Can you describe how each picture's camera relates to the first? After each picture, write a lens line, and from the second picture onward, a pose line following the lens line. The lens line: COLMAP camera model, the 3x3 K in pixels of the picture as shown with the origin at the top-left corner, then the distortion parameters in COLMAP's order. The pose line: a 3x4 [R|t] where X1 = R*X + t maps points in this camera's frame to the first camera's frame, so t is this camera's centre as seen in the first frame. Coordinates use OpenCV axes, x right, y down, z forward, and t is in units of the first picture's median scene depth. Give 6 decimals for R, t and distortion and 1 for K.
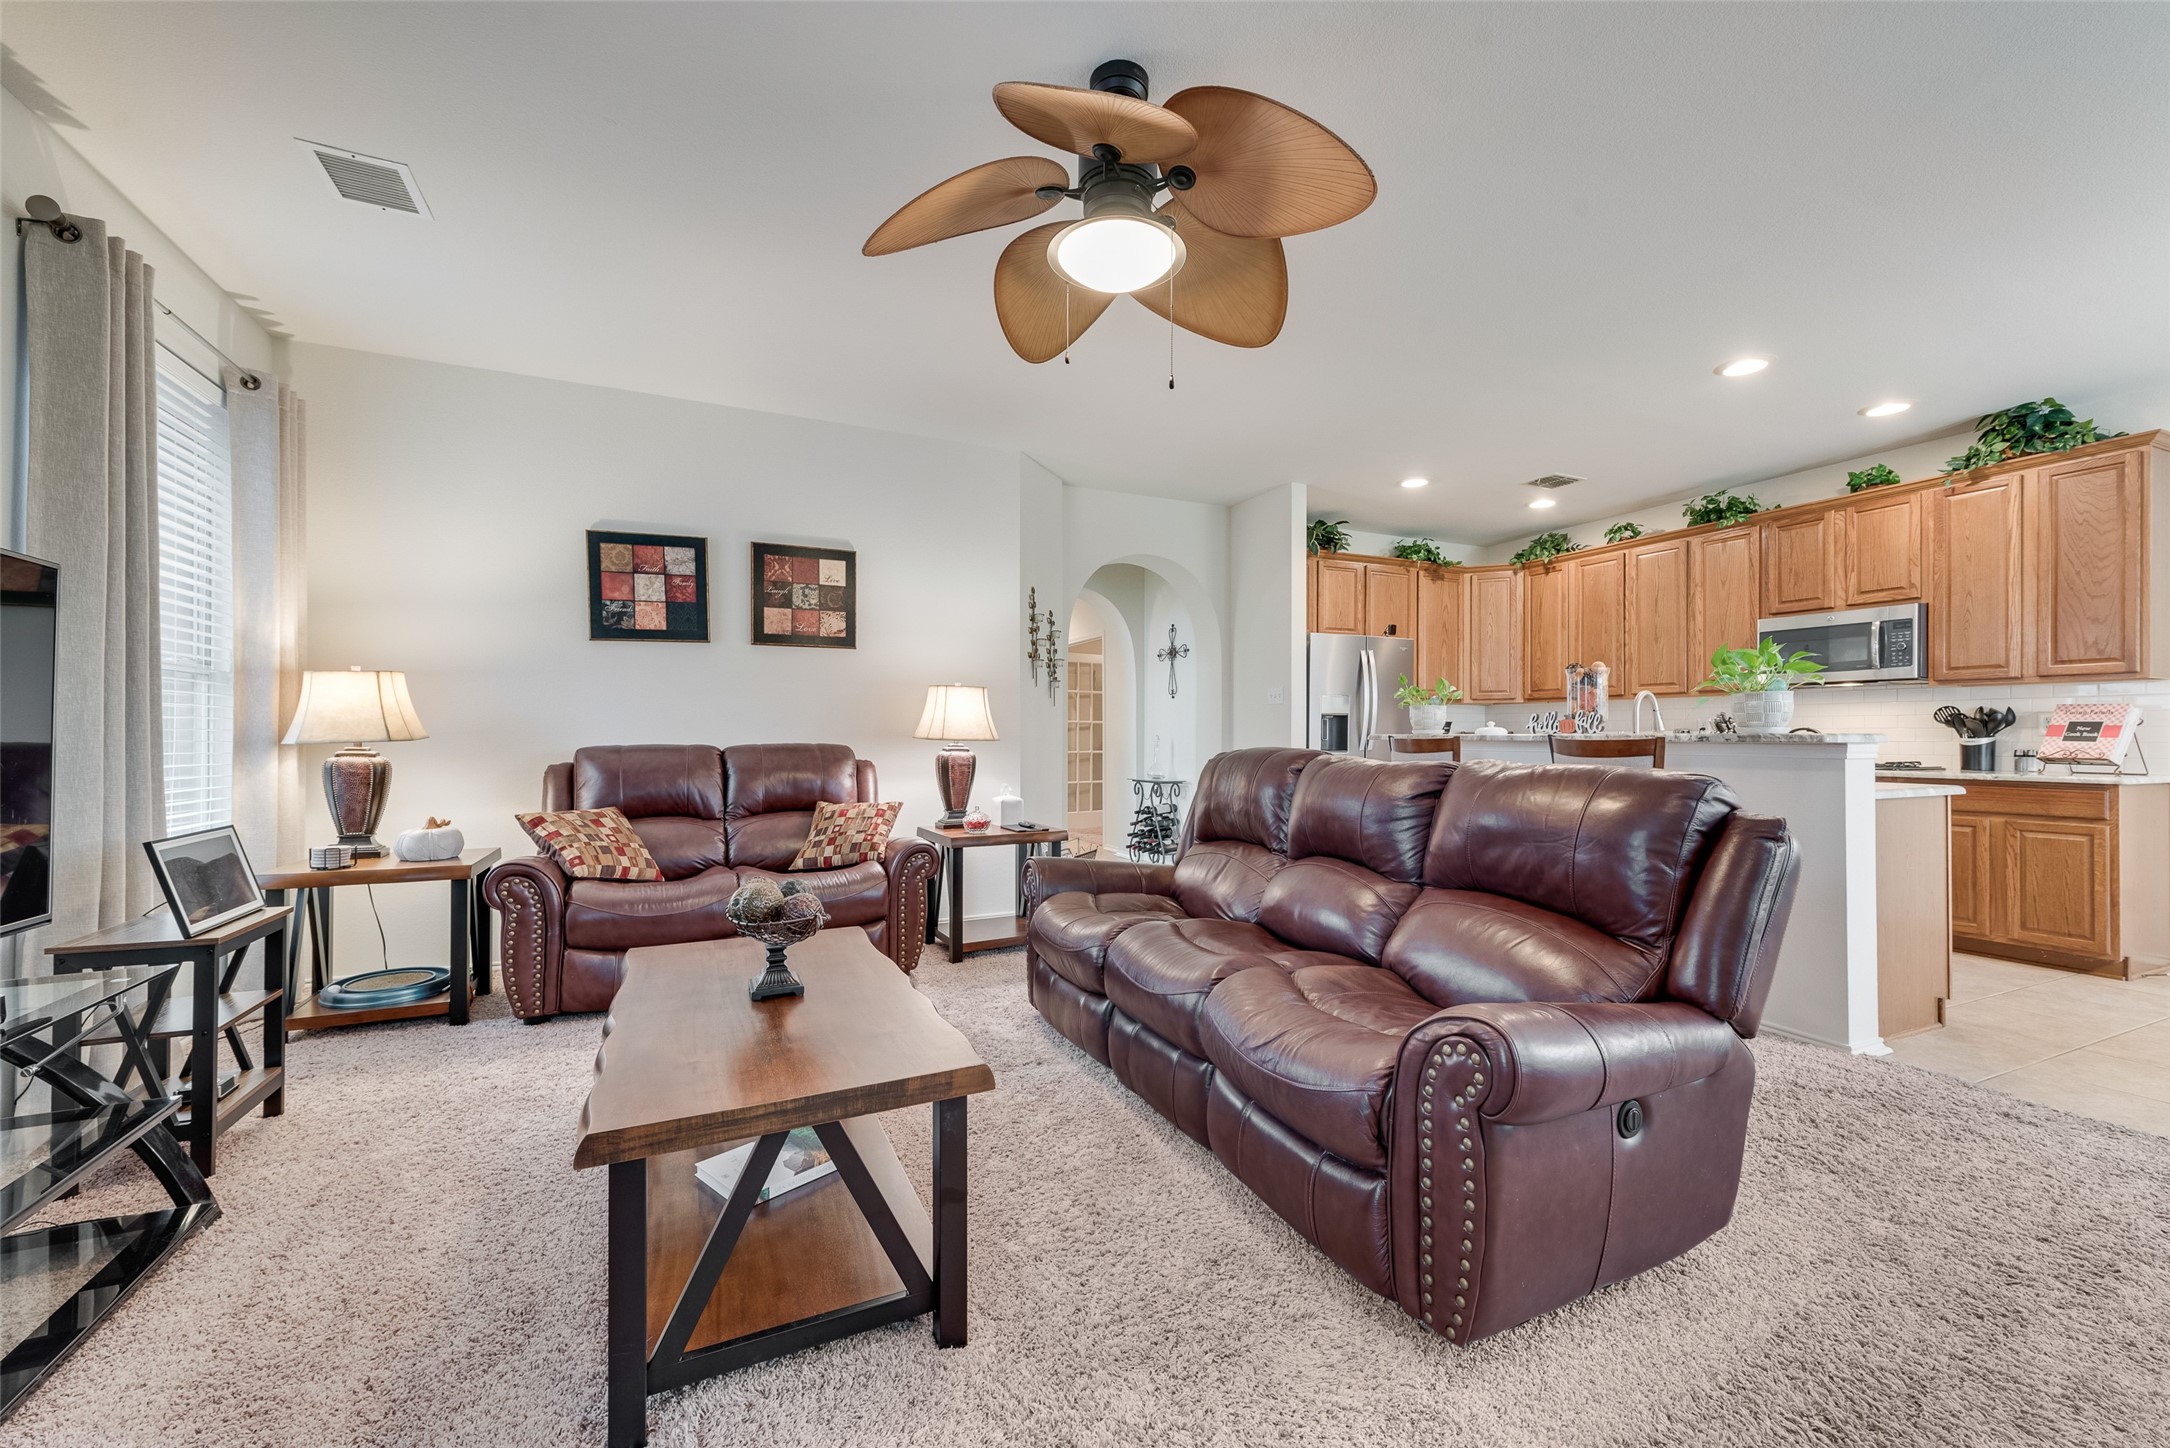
lens RADIAL K [[852.4, 0, 1091.9], [0, 852.4, 727.9], [0, 0, 1]] dist [0.016203, -0.004069]
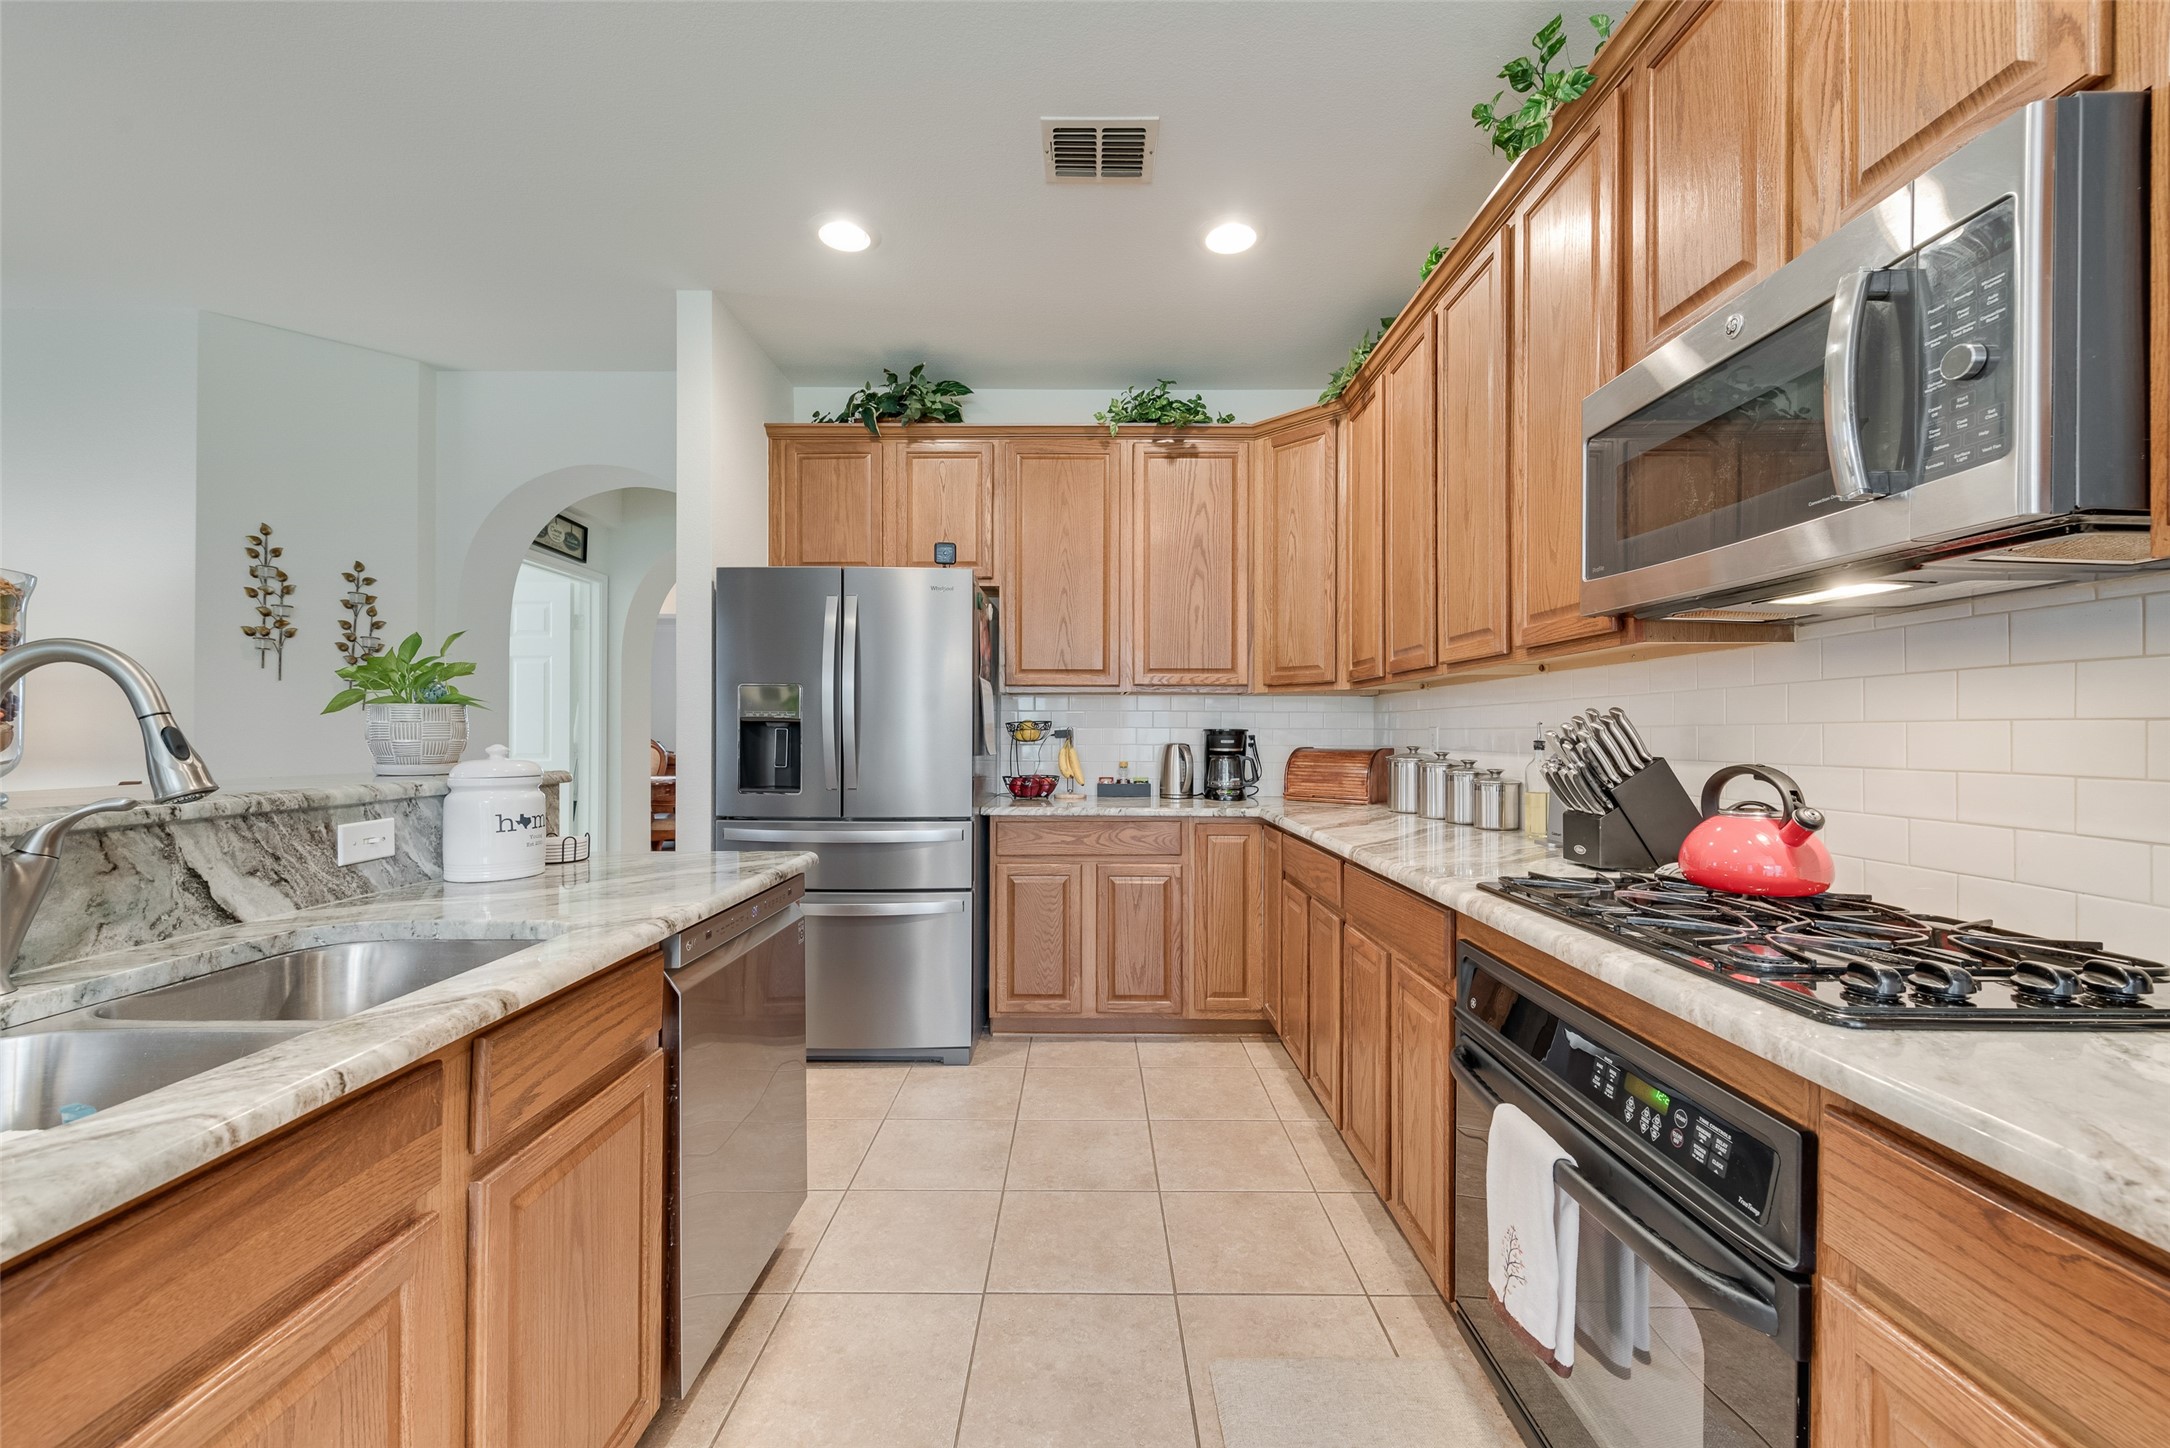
lens RADIAL K [[852.4, 0, 1083.4], [0, 852.4, 728.5], [0, 0, 1]] dist [0.016203, -0.004069]
pose [[0.908862, -0.001365, -0.417095, 0.855287], [0.002858, 0.999992, 0.002956, -0.014932], [0.417087, -0.003879, 0.908858, 0.757870]]
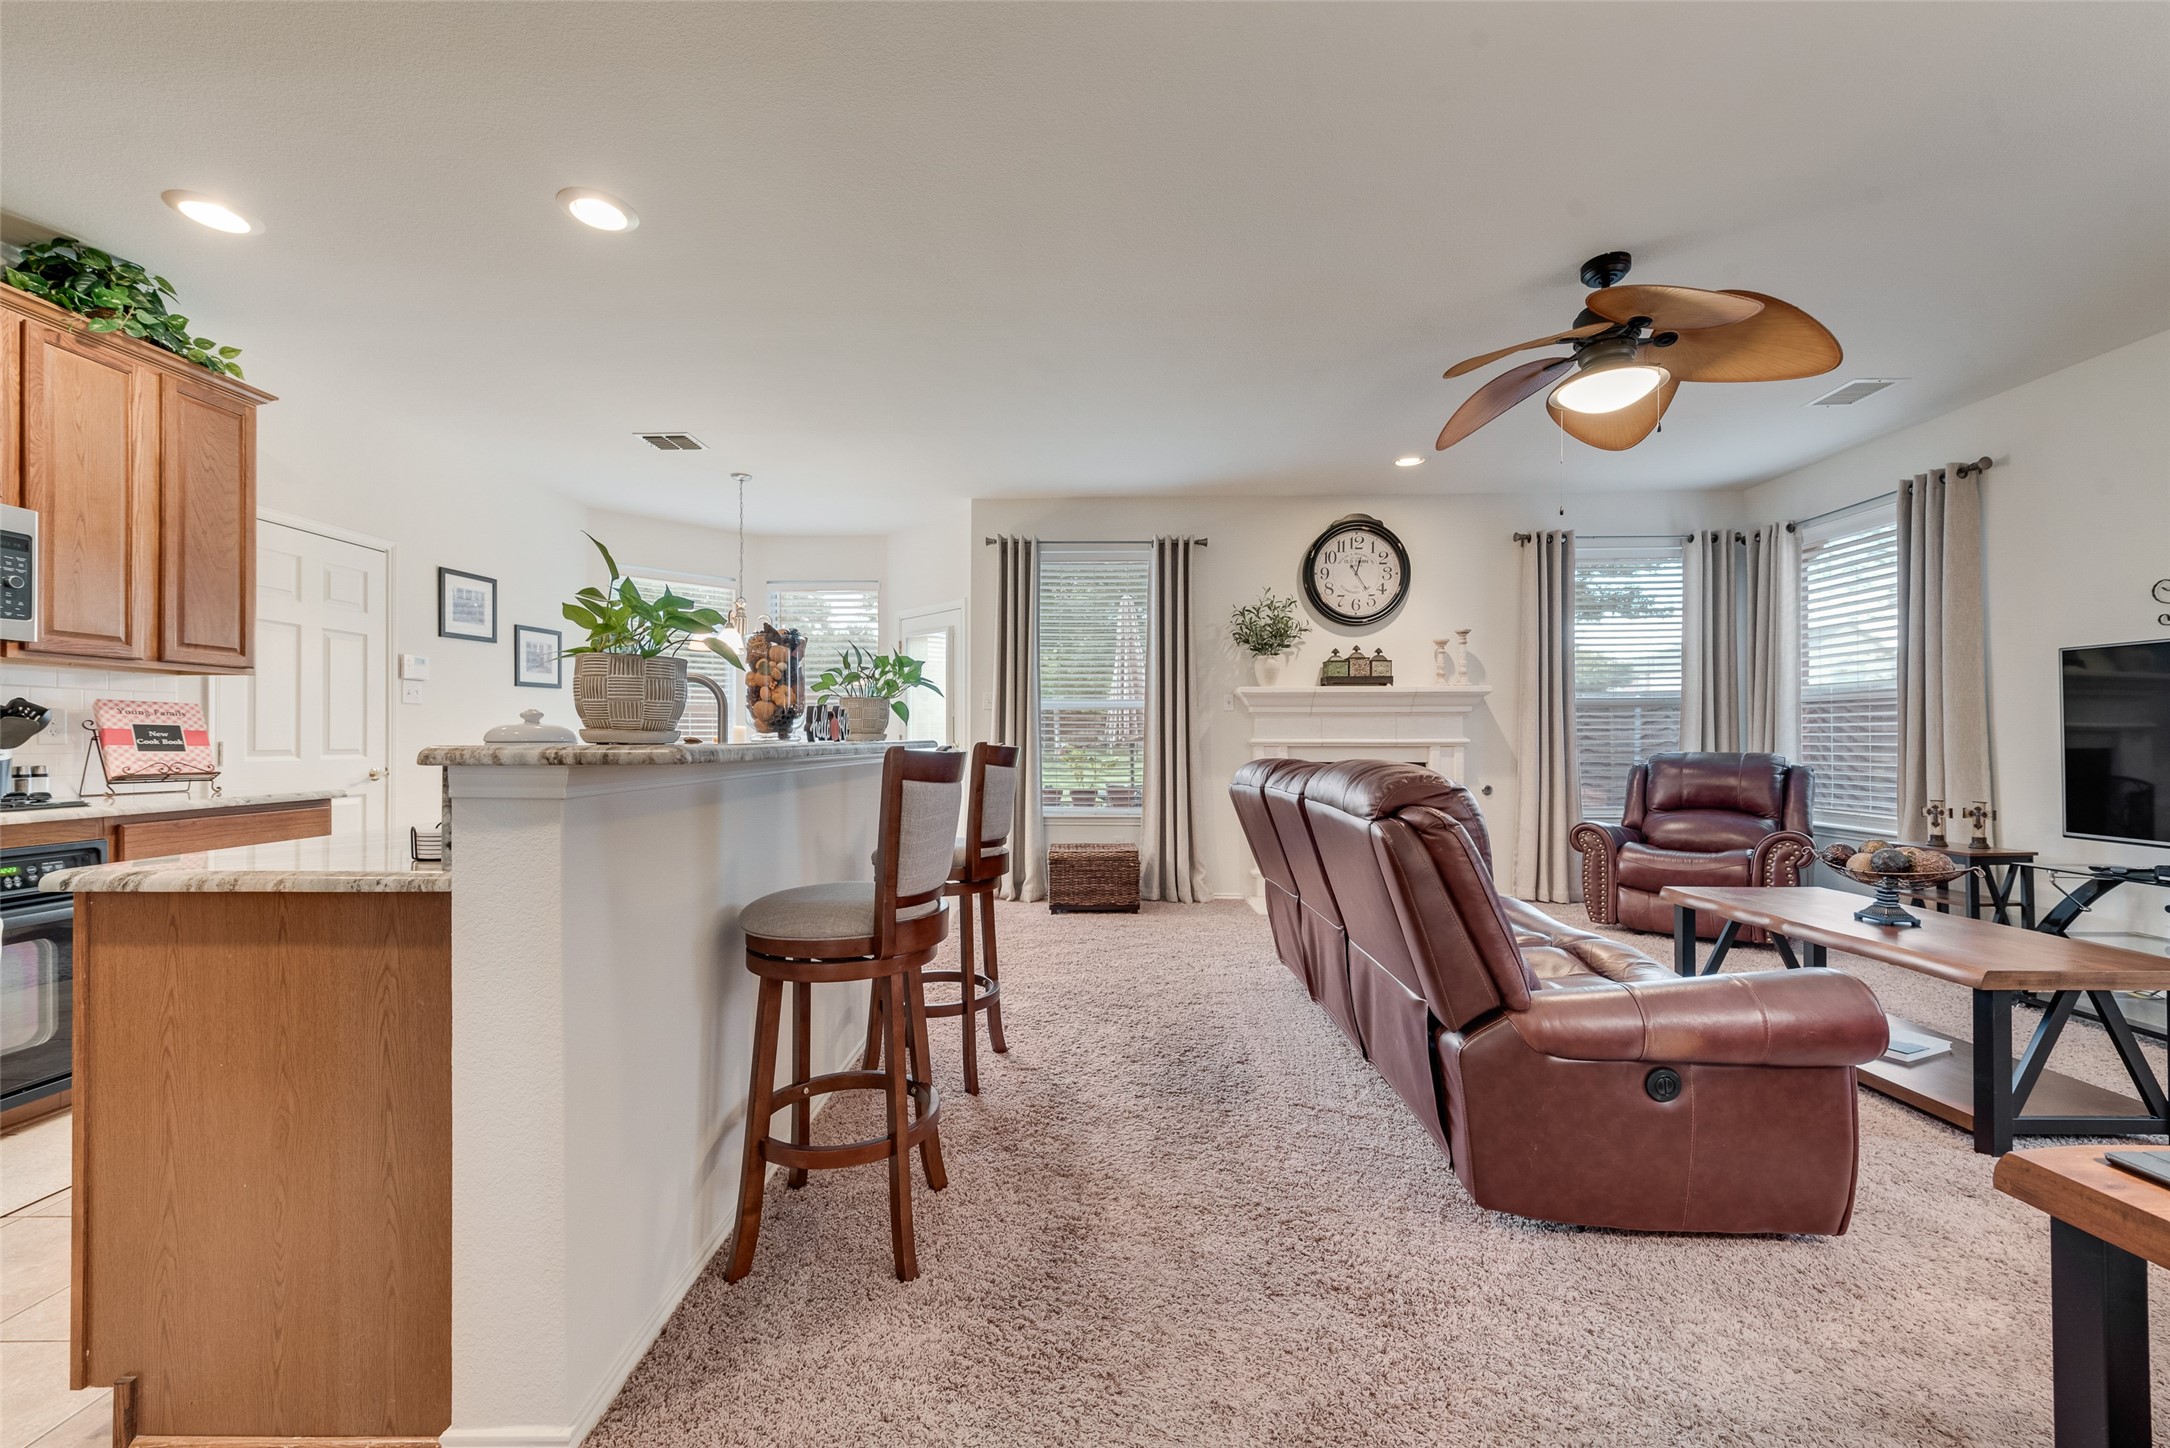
lens RADIAL K [[852.4, 0, 1084.1], [0, 852.4, 732.4], [0, 0, 1]] dist [0.016203, -0.004069]
pose [[-0.905418, 0.004262, 0.424500, 0.089408], [-0.002184, 0.999890, -0.014699, 0.007559], [-0.424516, -0.014236, -0.905308, 1.228888]]
